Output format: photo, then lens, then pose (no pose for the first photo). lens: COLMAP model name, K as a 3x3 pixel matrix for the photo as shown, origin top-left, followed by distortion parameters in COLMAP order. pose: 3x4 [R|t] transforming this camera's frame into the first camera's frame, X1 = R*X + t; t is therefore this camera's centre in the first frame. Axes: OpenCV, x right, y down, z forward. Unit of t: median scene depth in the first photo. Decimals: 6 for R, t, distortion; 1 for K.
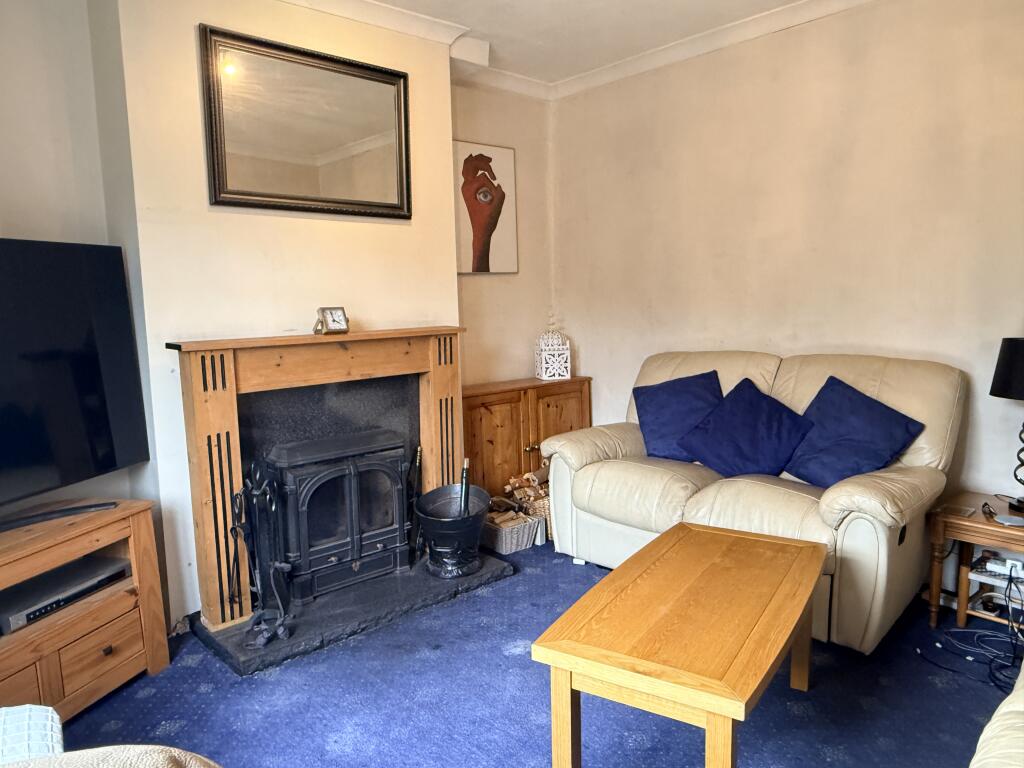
lens RADIAL K [[707.6, 0, 512.0], [0, 707.6, 384.0], [0, 0, 1]] dist [0.025318, -0.001299]
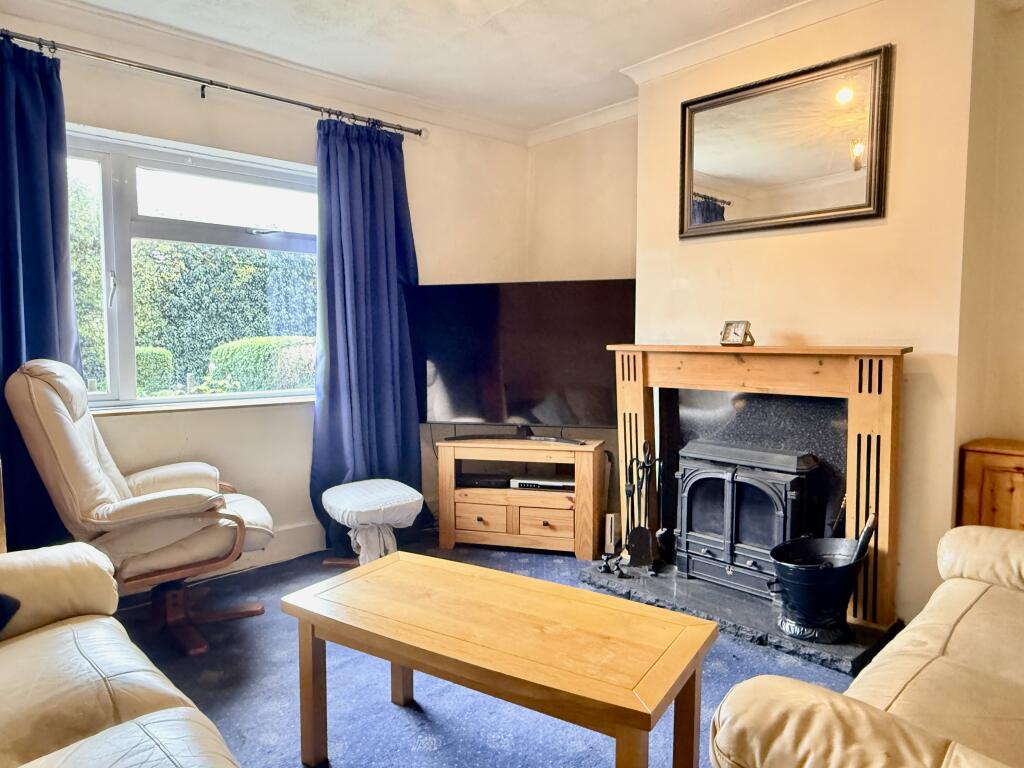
lens RADIAL K [[695.9, 0, 512.0], [0, 695.9, 384.0], [0, 0, 1]] dist [0.026582, 0.005001]
pose [[0.003292, 0.094574, -0.995512, 0.830822], [-0.116648, 0.988758, 0.093546, -0.076838], [0.993168, 0.115817, 0.014287, 0.690978]]
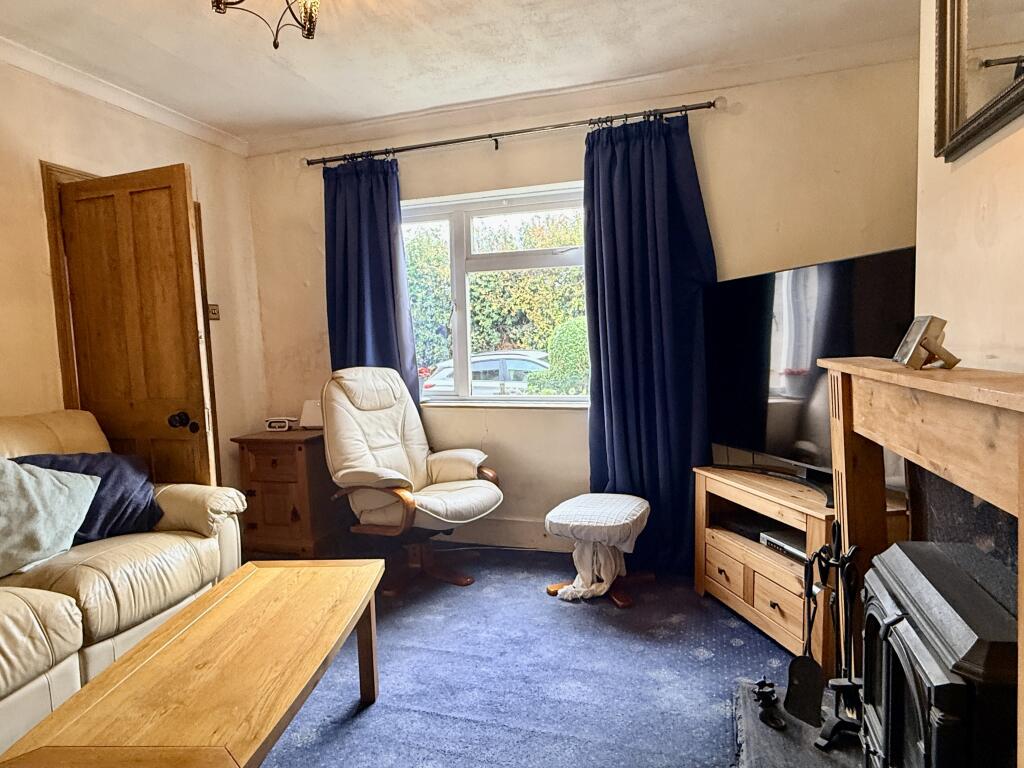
lens RADIAL K [[621.7, 0, 512.0], [0, 621.7, 384.0], [0, 0, 1]] dist [-0.003302, -0.000121]
pose [[-0.871075, 0.086633, -0.483449, 0.235643], [-0.005701, 0.982471, 0.186328, -0.148612], [0.491116, 0.165062, -0.855312, 1.299422]]
